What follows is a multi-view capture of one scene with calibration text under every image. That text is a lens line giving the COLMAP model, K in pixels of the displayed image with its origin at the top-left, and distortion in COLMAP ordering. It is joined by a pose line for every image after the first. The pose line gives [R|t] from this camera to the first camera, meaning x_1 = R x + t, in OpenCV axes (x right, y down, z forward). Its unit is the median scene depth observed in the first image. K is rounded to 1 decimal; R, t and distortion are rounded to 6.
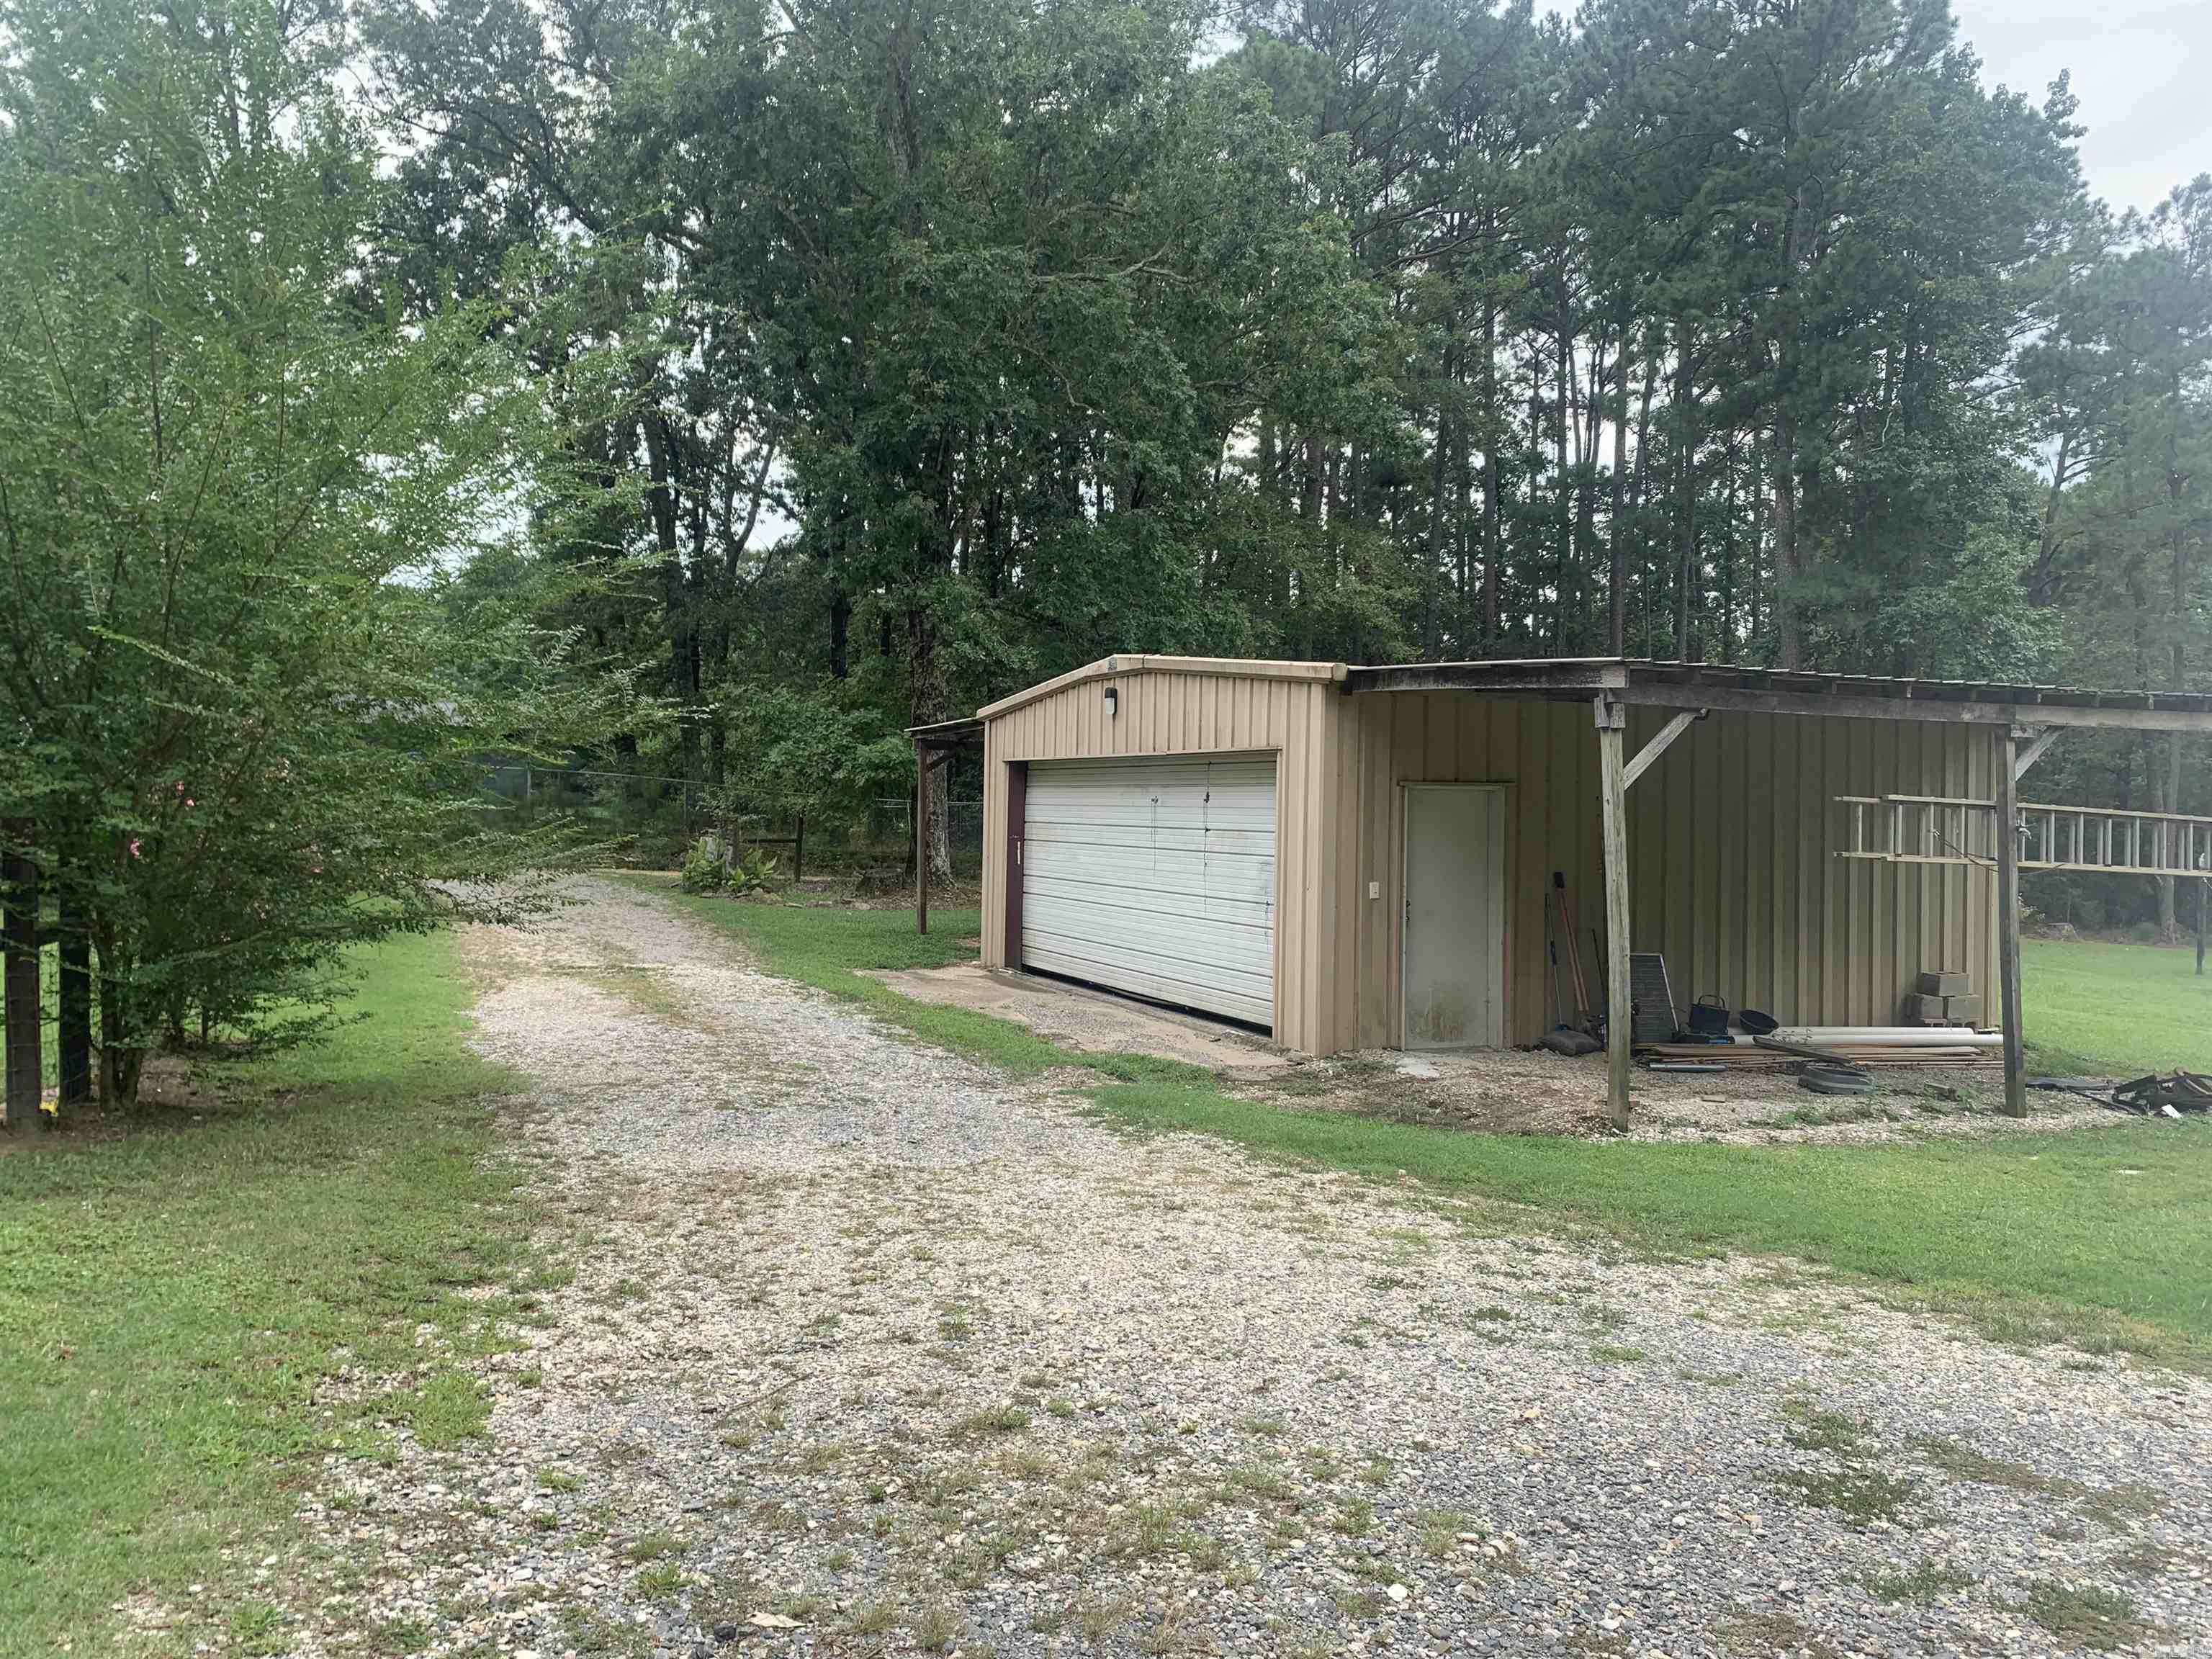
lens RADIAL K [[1678.6, 0, 1106.0], [0, 1678.6, 829.5], [0, 0, 1]] dist [0.121788, -0.113552]
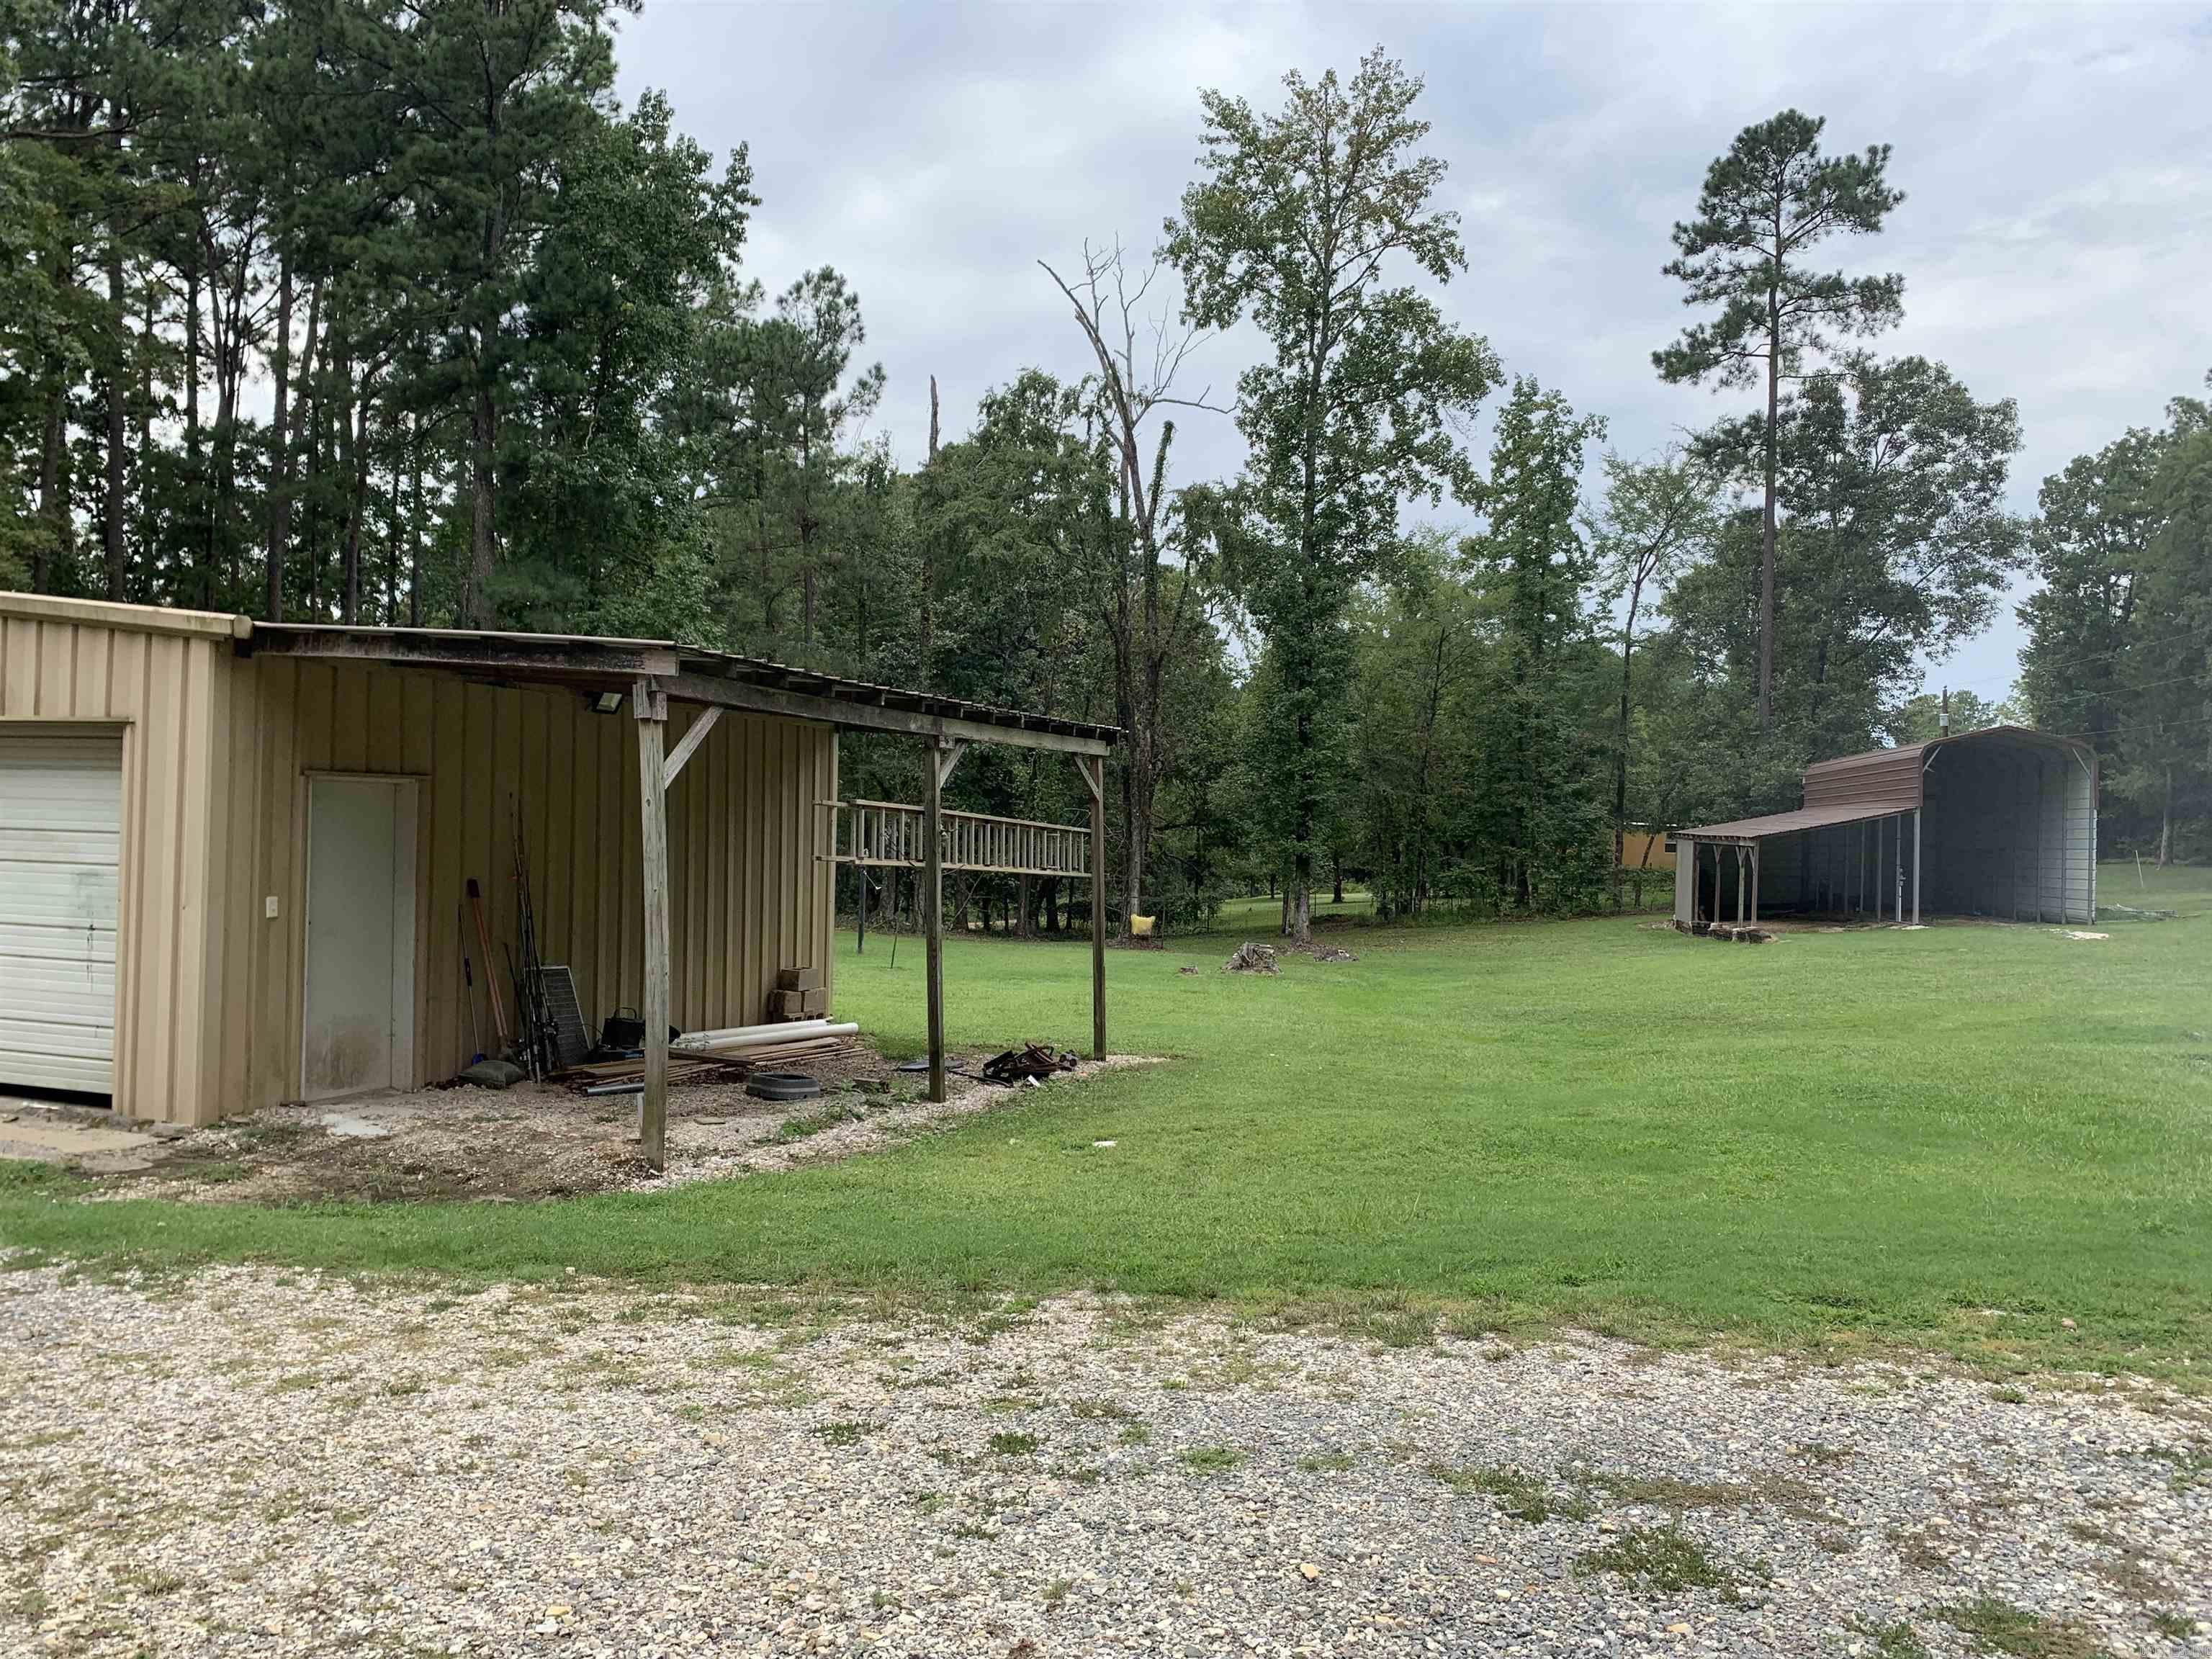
lens RADIAL K [[1708.5, 0, 1101.7], [0, 1708.5, 818.9], [0, 0, 1]] dist [0.050246, -0.060255]
pose [[0.720544, 0.008954, 0.693352, -0.128919], [-0.007002, 0.999960, -0.005638, -0.003573], [-0.693374, -0.000792, 0.720577, 0.156300]]
